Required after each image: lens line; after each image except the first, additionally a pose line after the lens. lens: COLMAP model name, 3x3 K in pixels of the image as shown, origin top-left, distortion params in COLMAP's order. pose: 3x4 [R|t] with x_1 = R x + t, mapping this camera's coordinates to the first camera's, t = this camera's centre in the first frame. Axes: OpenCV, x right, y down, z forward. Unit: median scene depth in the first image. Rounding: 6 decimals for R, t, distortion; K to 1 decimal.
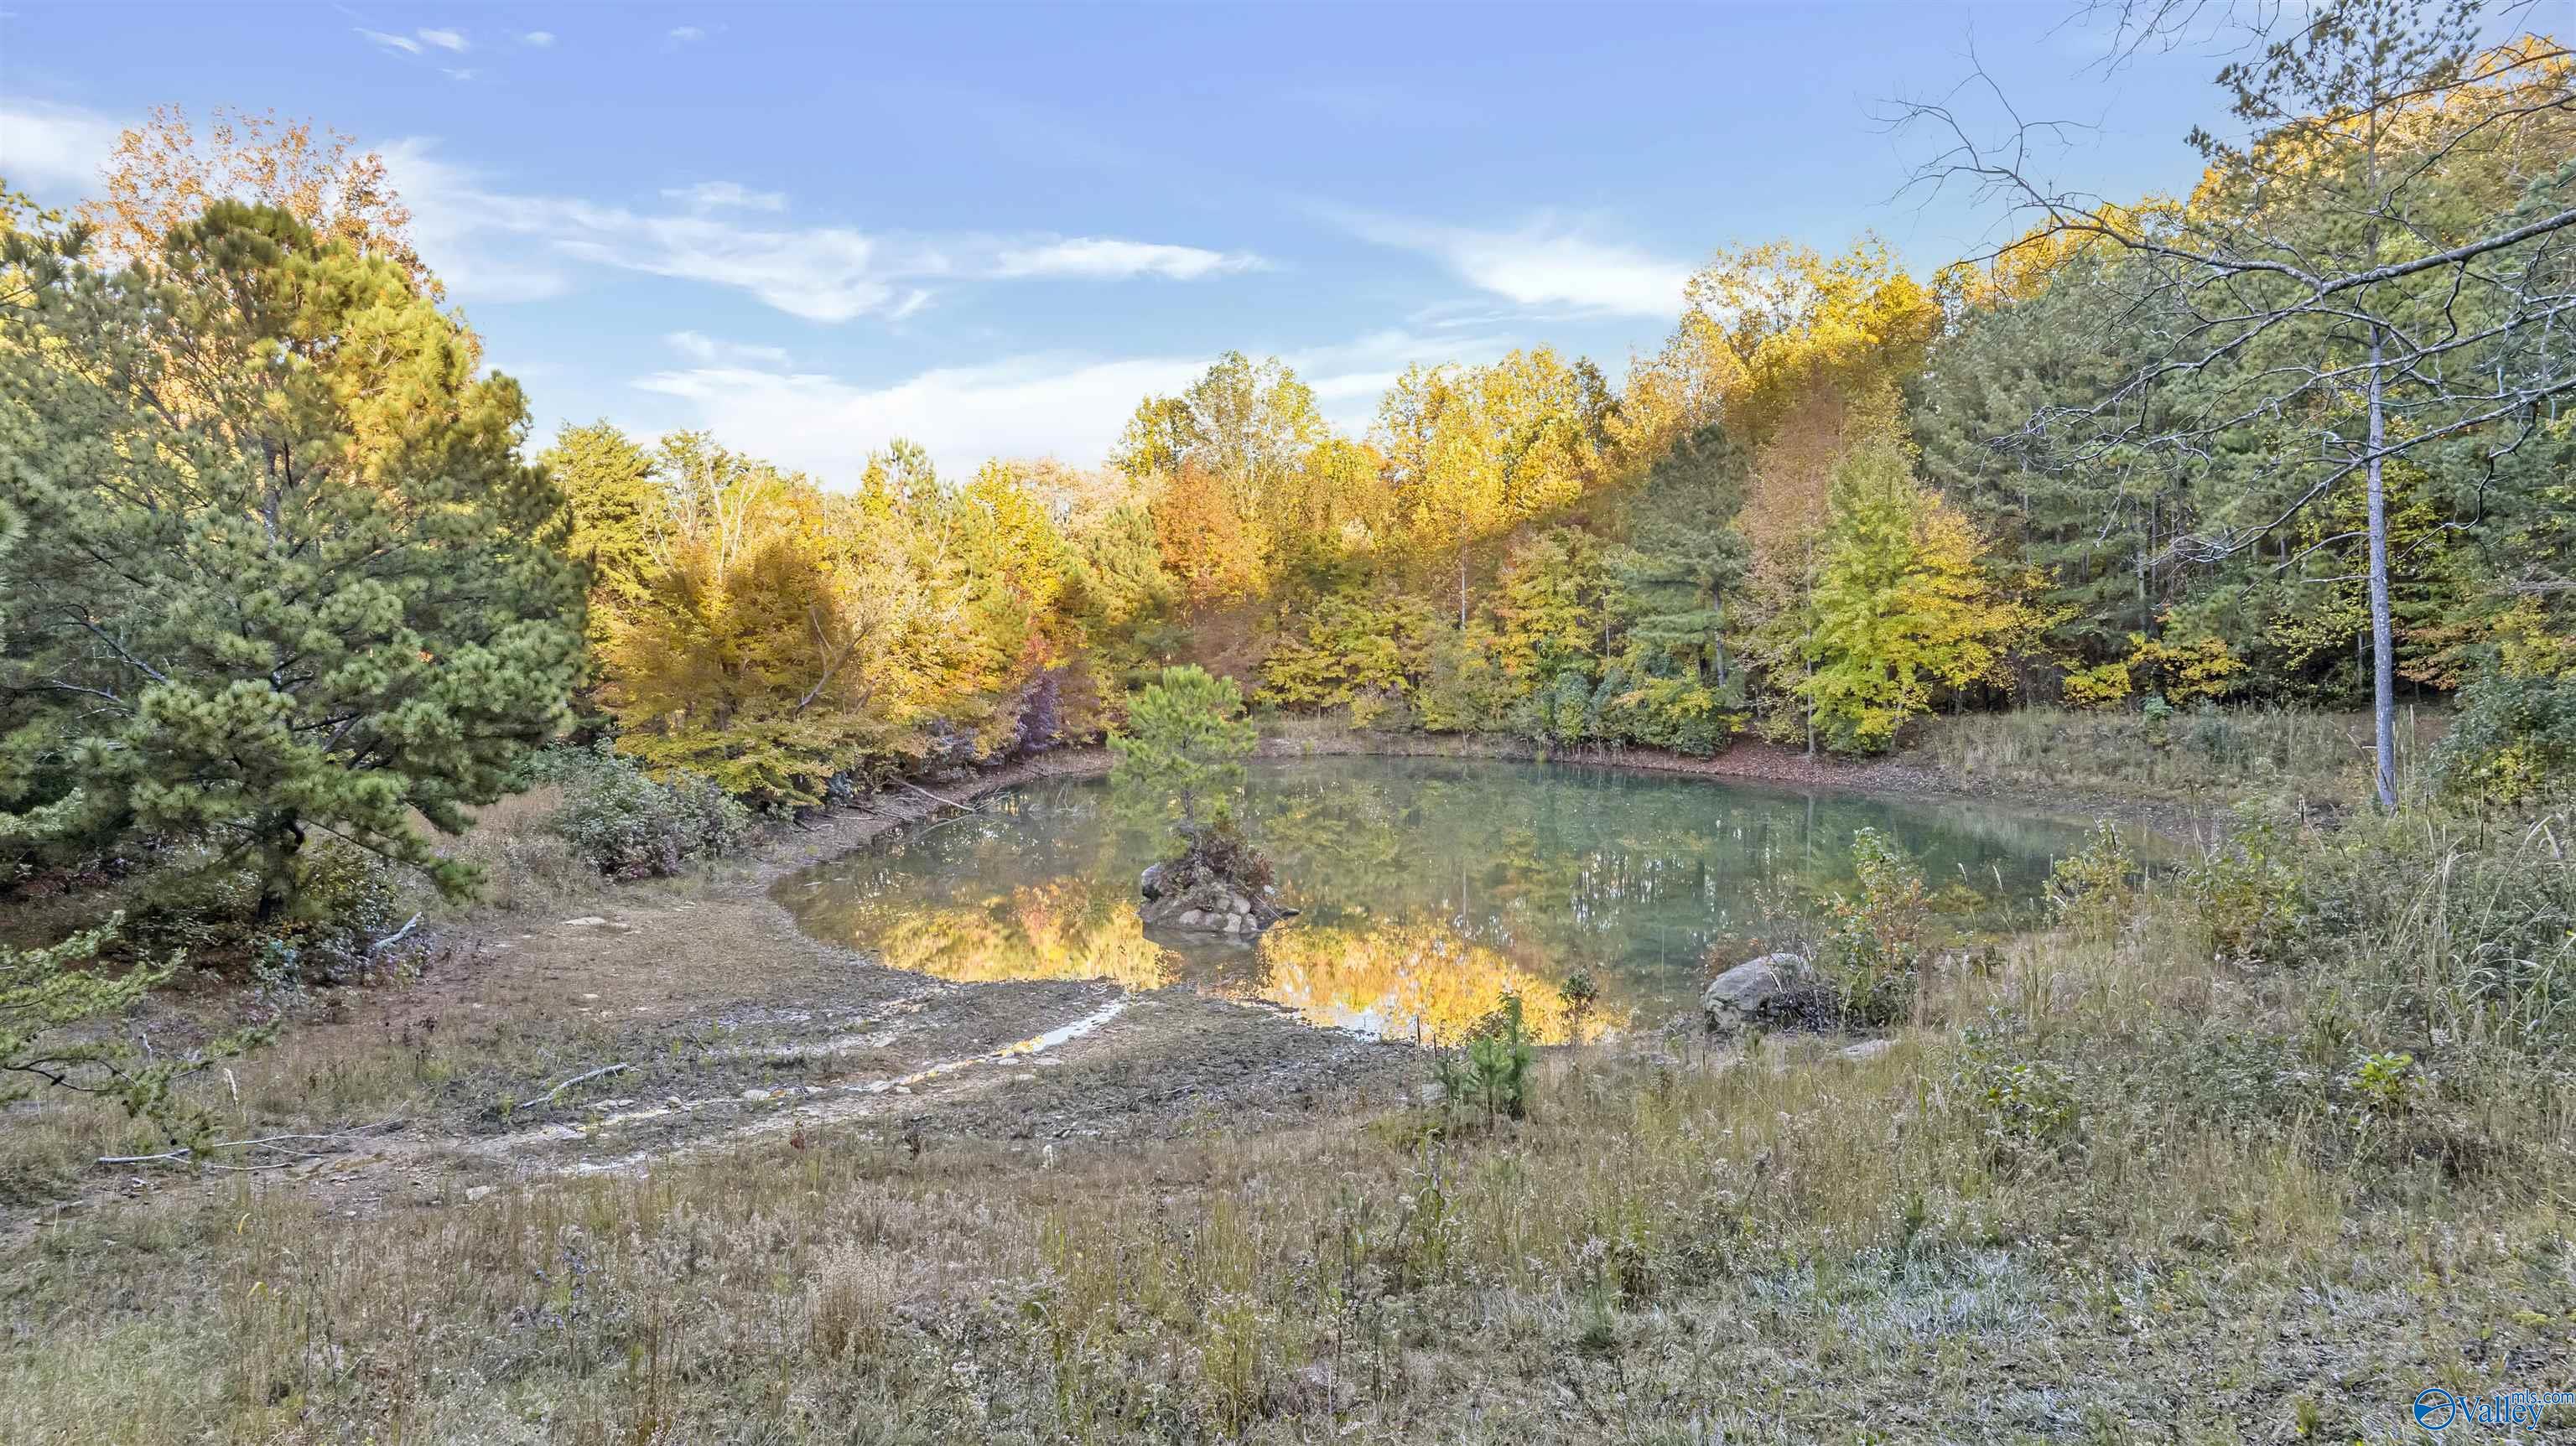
lens RADIAL K [[1812.7, 0, 1286.9], [0, 1812.7, 721.9], [0, 0, 1]] dist [-0.023969, 0.005736]
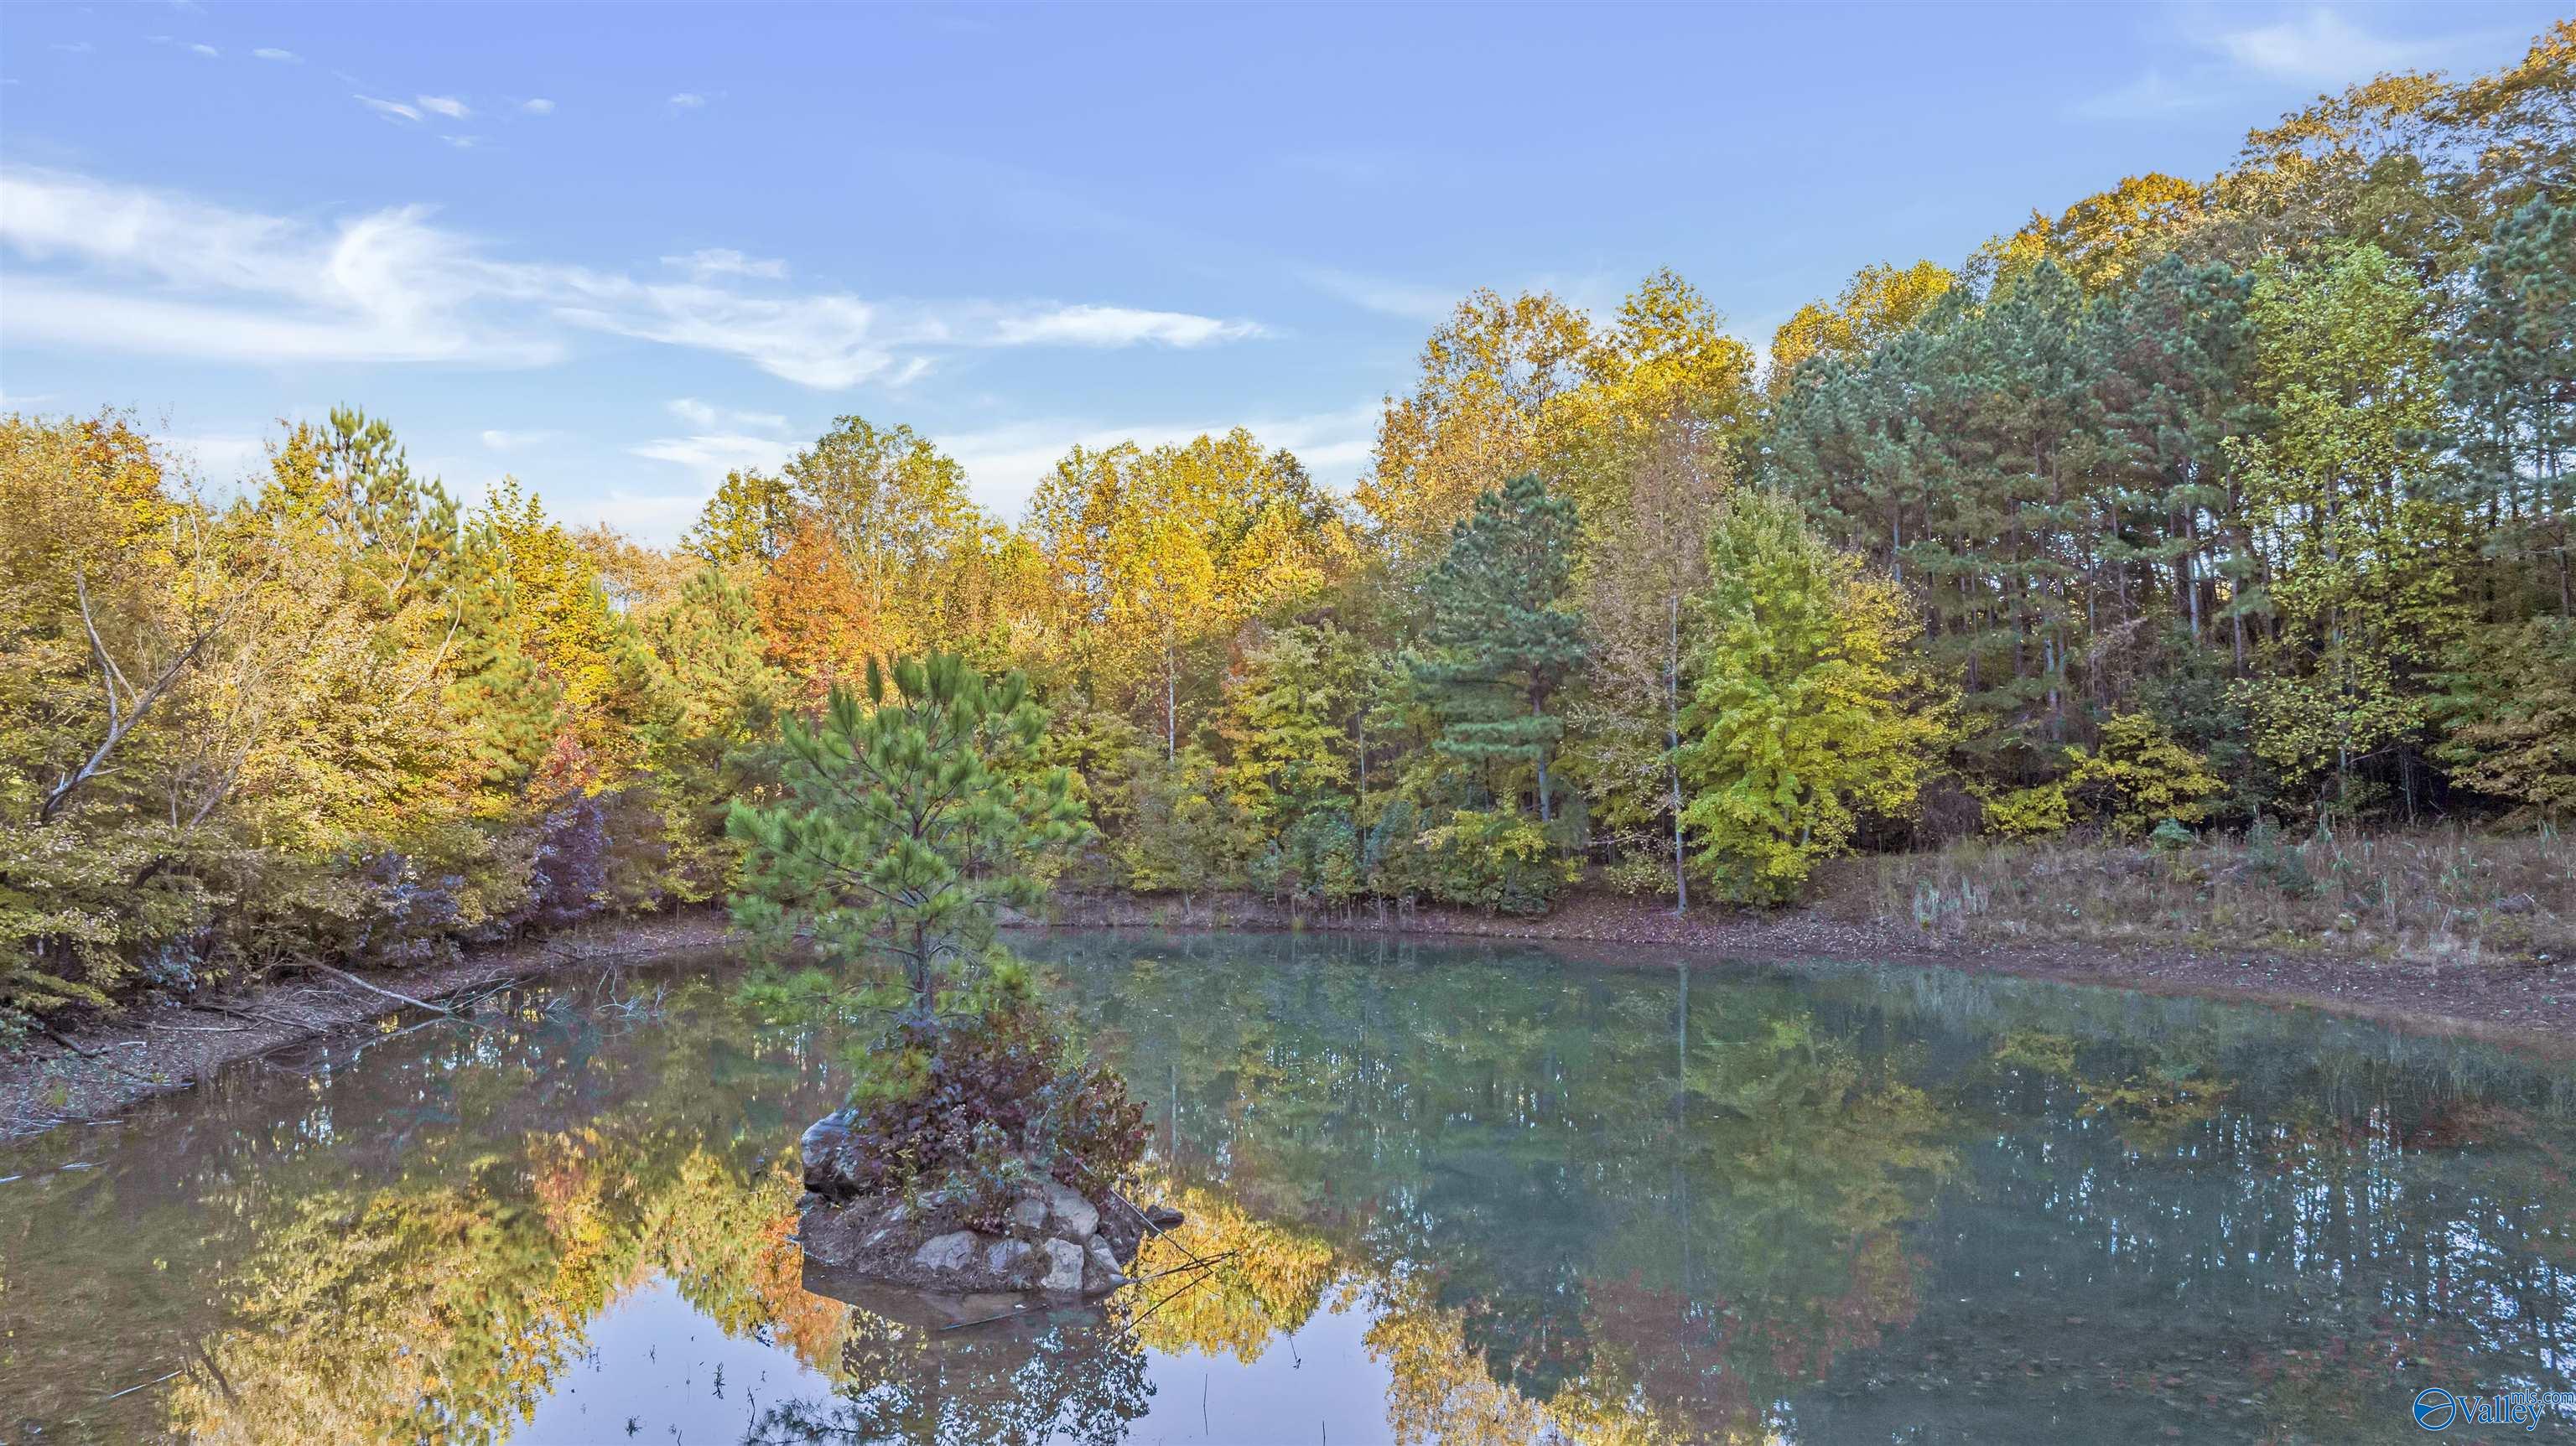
lens RADIAL K [[1812.7, 0, 1288.4], [0, 1812.7, 724.4], [0, 0, 1]] dist [-0.023969, 0.005736]
pose [[0.972219, 0.011585, 0.233786, -0.039256], [0.013825, 0.994189, -0.106758, 0.019103], [-0.233664, 0.107024, 0.966409, 0.309192]]
